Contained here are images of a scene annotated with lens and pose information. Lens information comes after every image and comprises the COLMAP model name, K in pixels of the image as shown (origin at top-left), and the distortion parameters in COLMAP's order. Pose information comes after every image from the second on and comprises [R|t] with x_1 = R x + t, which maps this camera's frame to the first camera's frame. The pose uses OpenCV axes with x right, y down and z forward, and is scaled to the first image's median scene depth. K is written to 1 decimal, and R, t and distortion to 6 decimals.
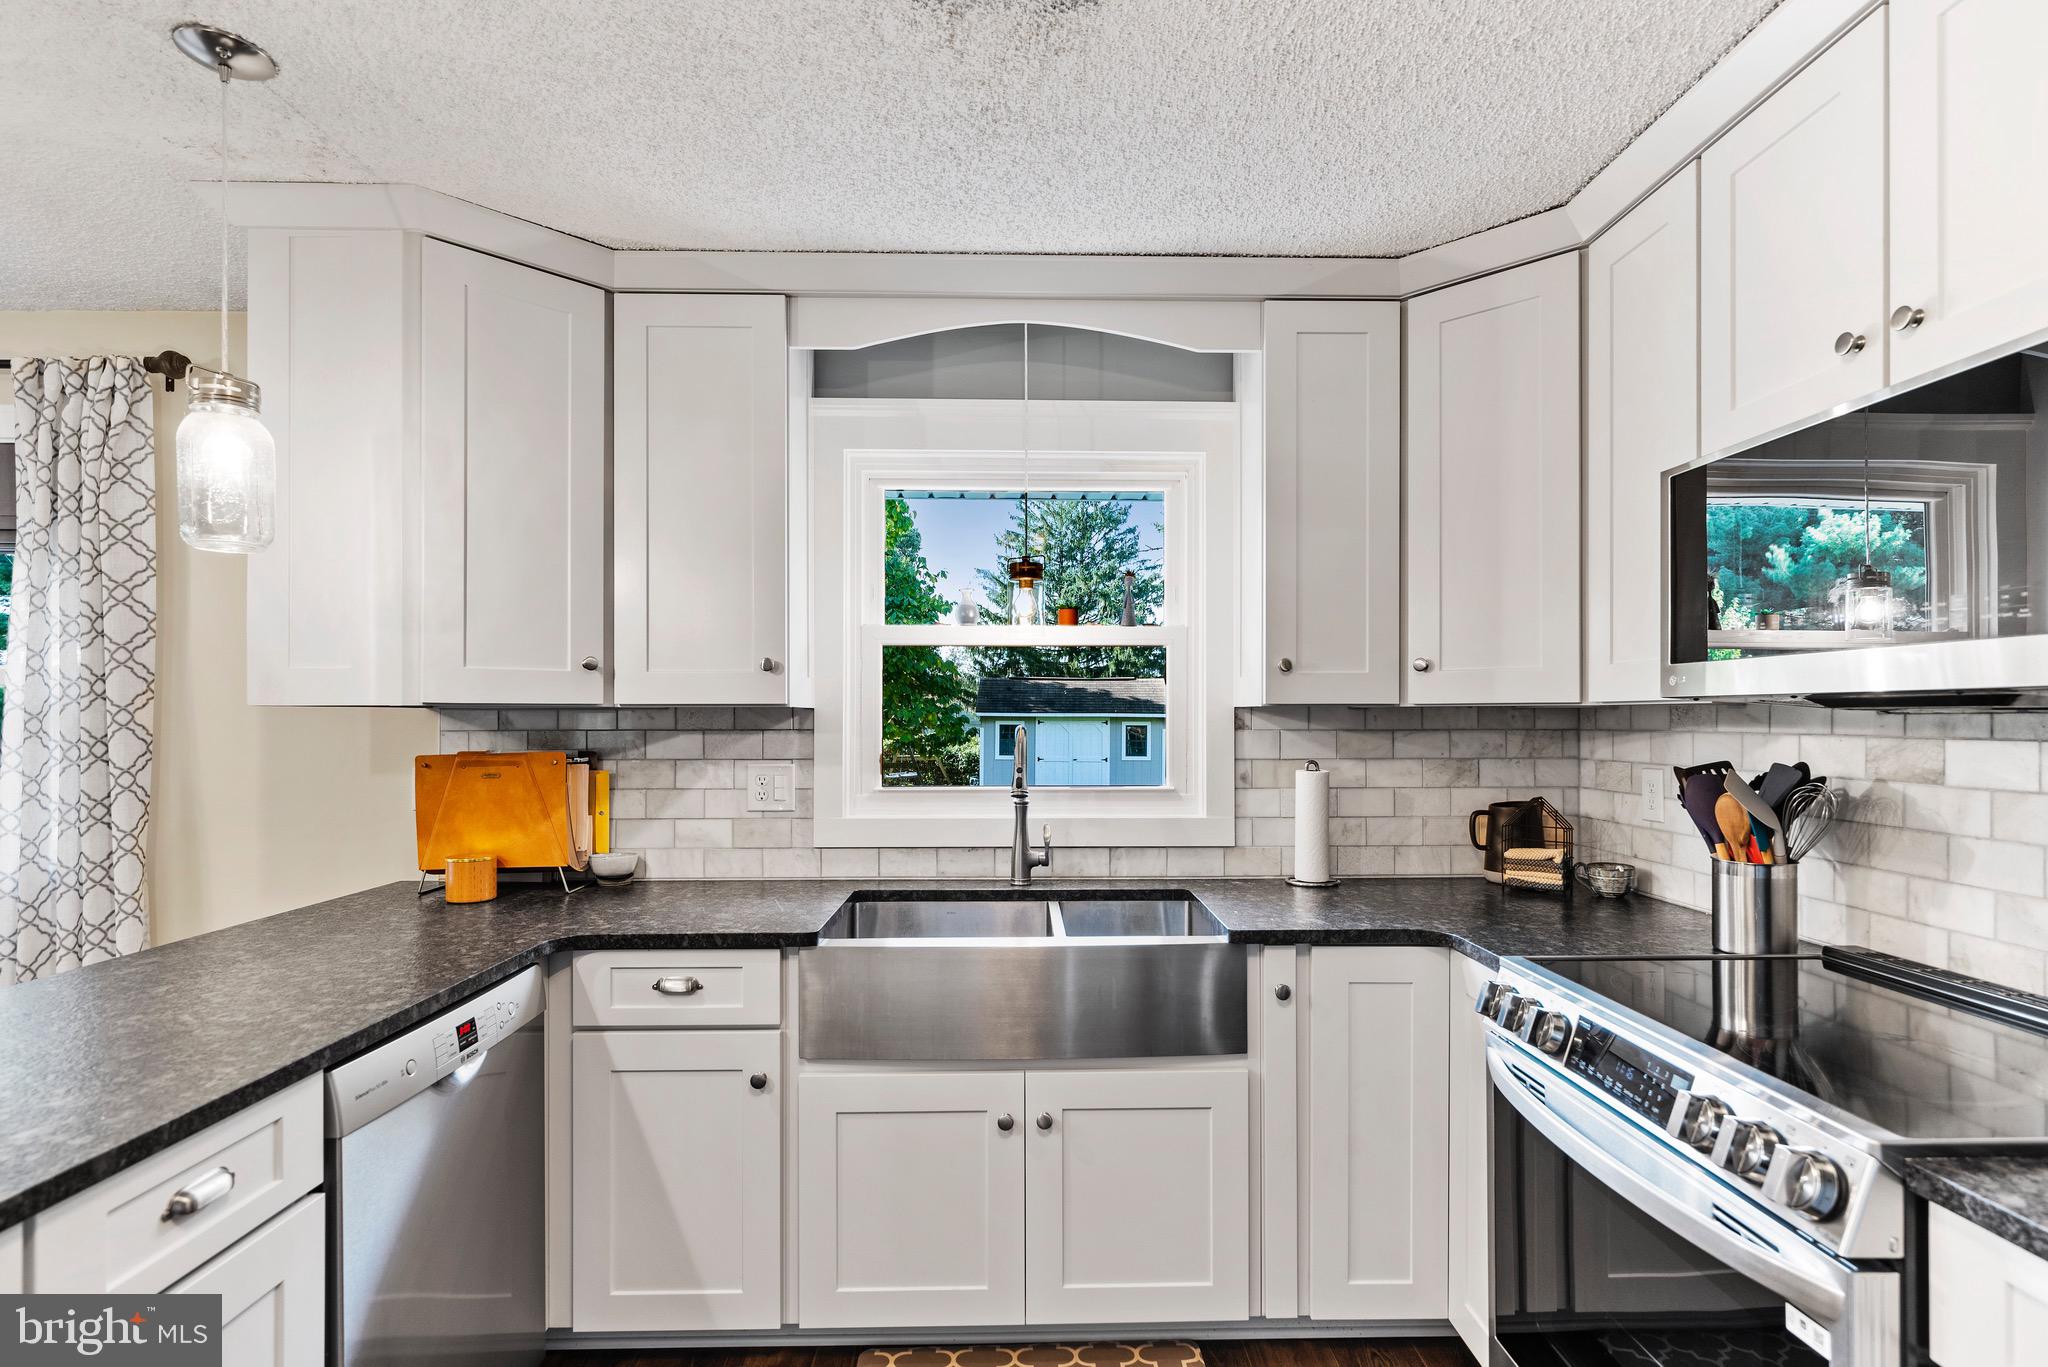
lens RADIAL K [[1020.2, 0, 1048.3], [0, 1020.2, 714.8], [0, 0, 1]] dist [0.001187, -0.000658]
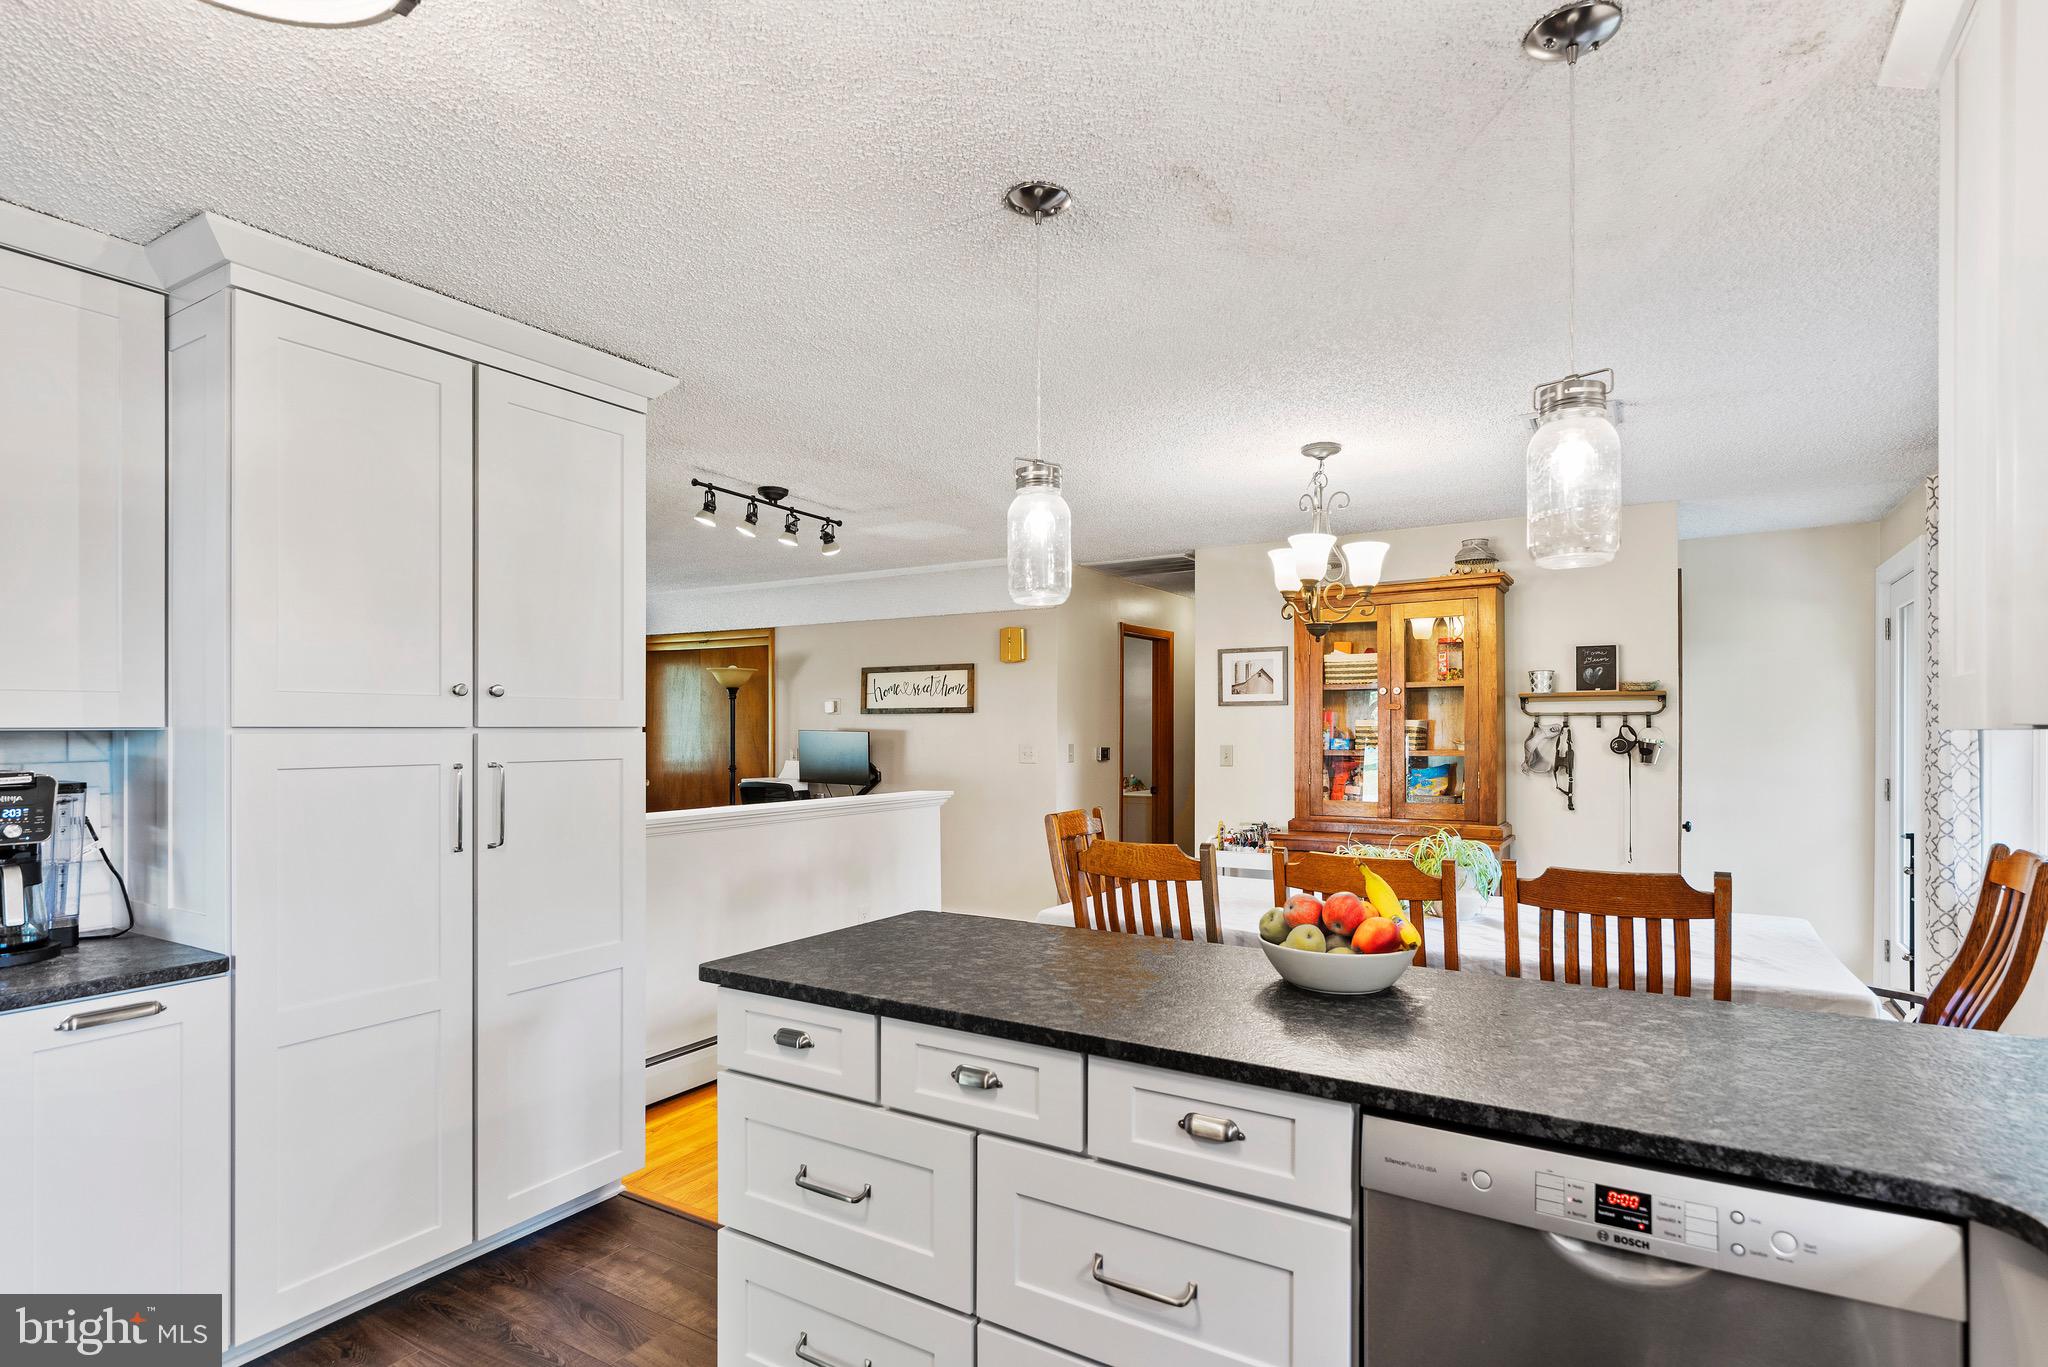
lens RADIAL K [[1020.2, 0, 1026.3], [0, 1020.2, 698.1], [0, 0, 1]] dist [0.001187, -0.000658]
pose [[-0.548170, -0.022359, -0.836068, 0.172889], [0.003009, 0.999583, -0.028704, -0.012840], [0.836362, -0.018250, -0.547874, 0.726352]]
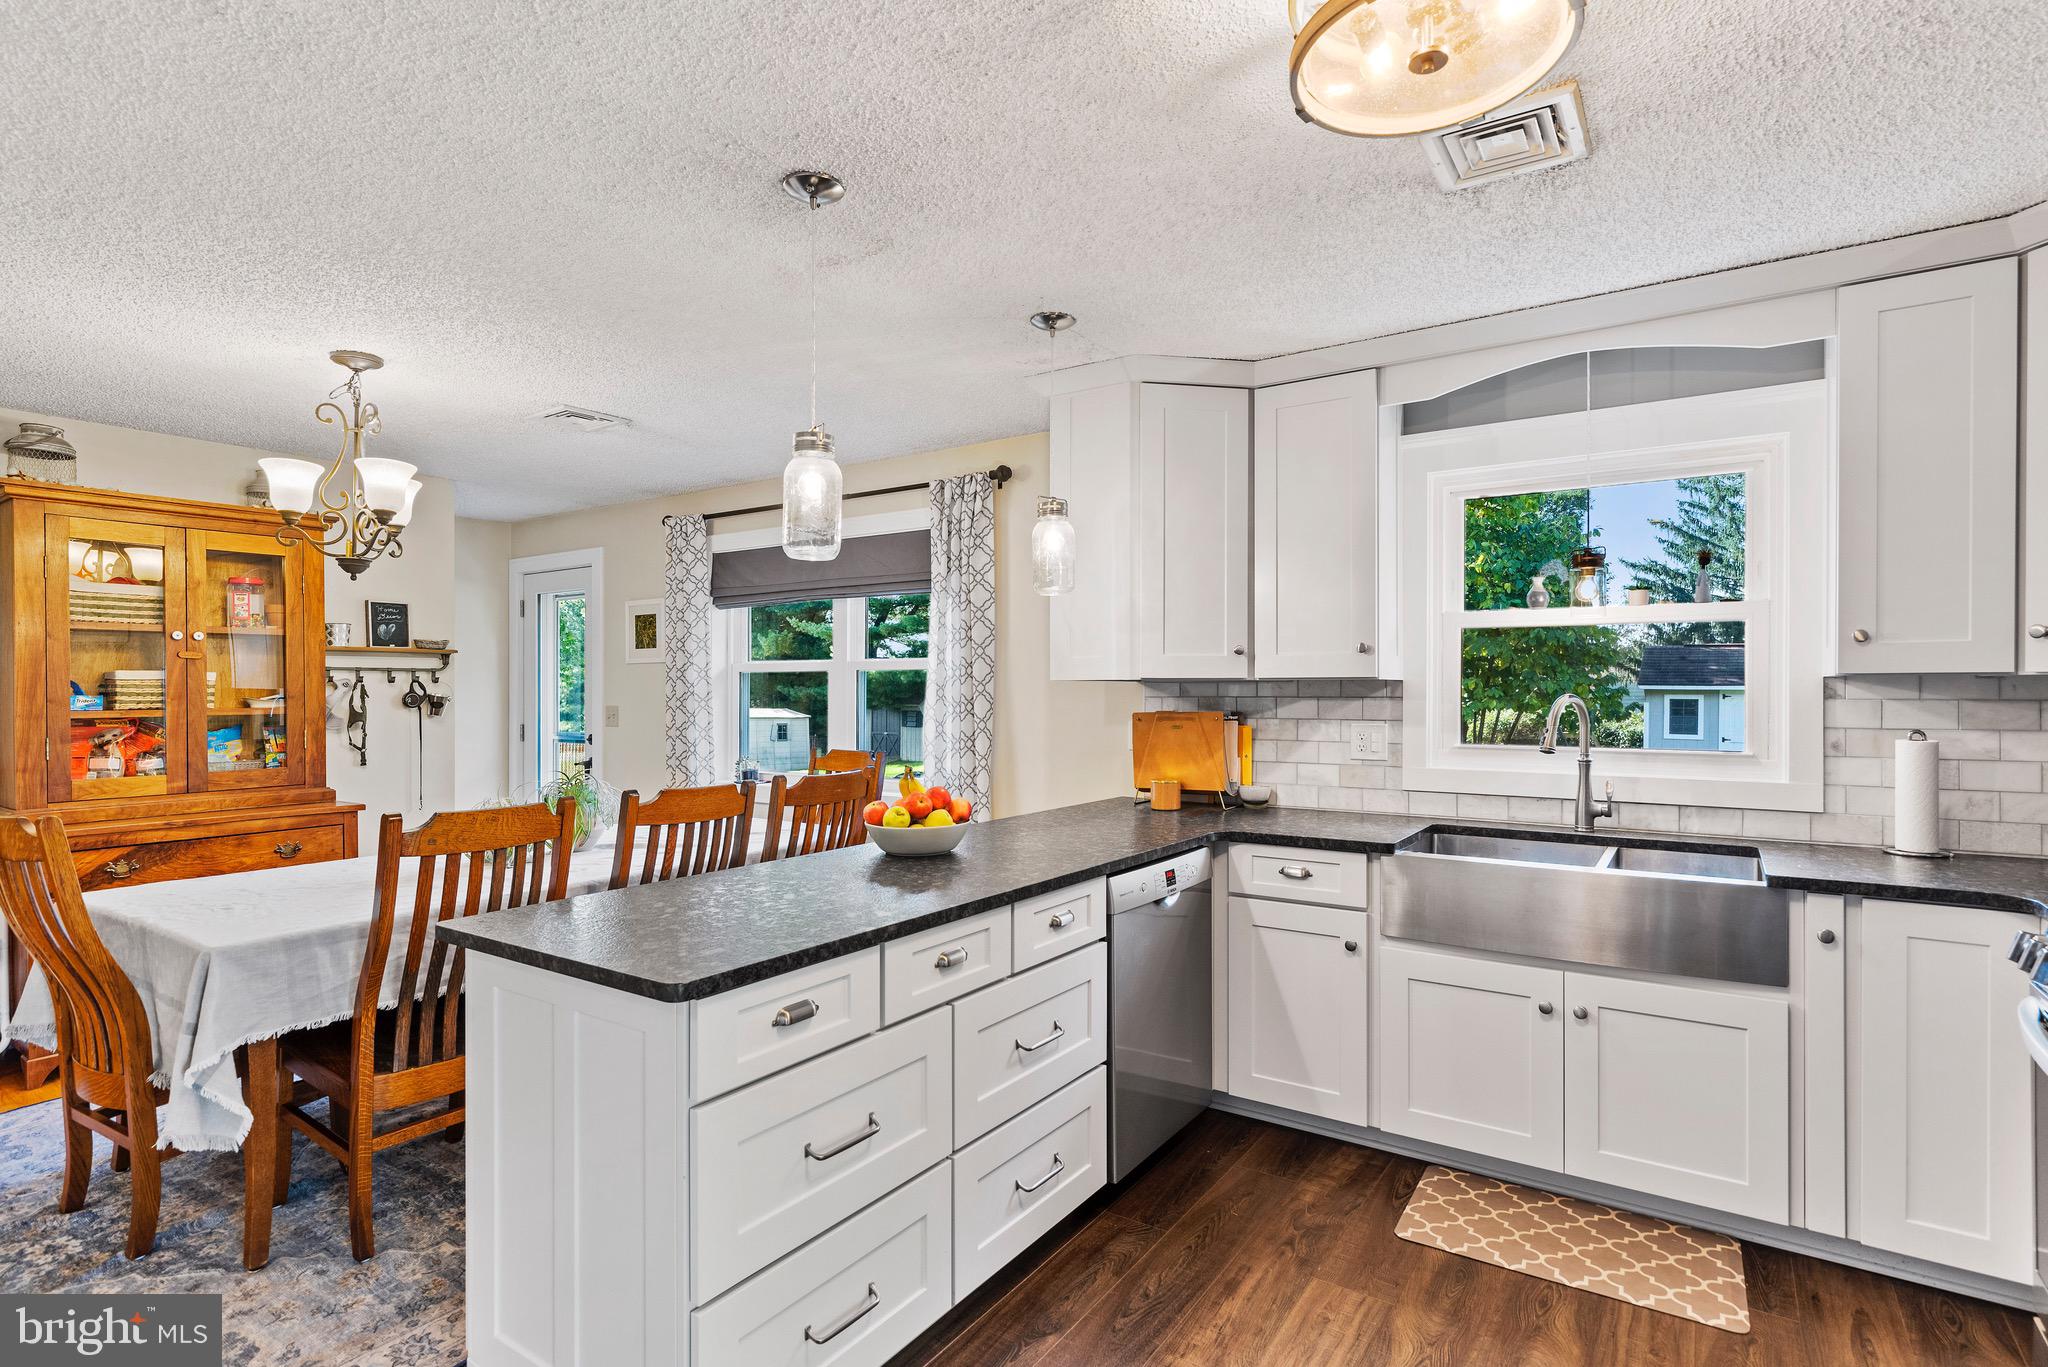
lens RADIAL K [[1020.2, 0, 1039.4], [0, 1020.2, 690.0], [0, 0, 1]] dist [0.001187, -0.000658]
pose [[0.817015, -0.000153, -0.576616, 0.147968], [0.001143, 0.999998, 0.001355, 0.003710], [0.576615, -0.001767, 0.817014, -0.332060]]
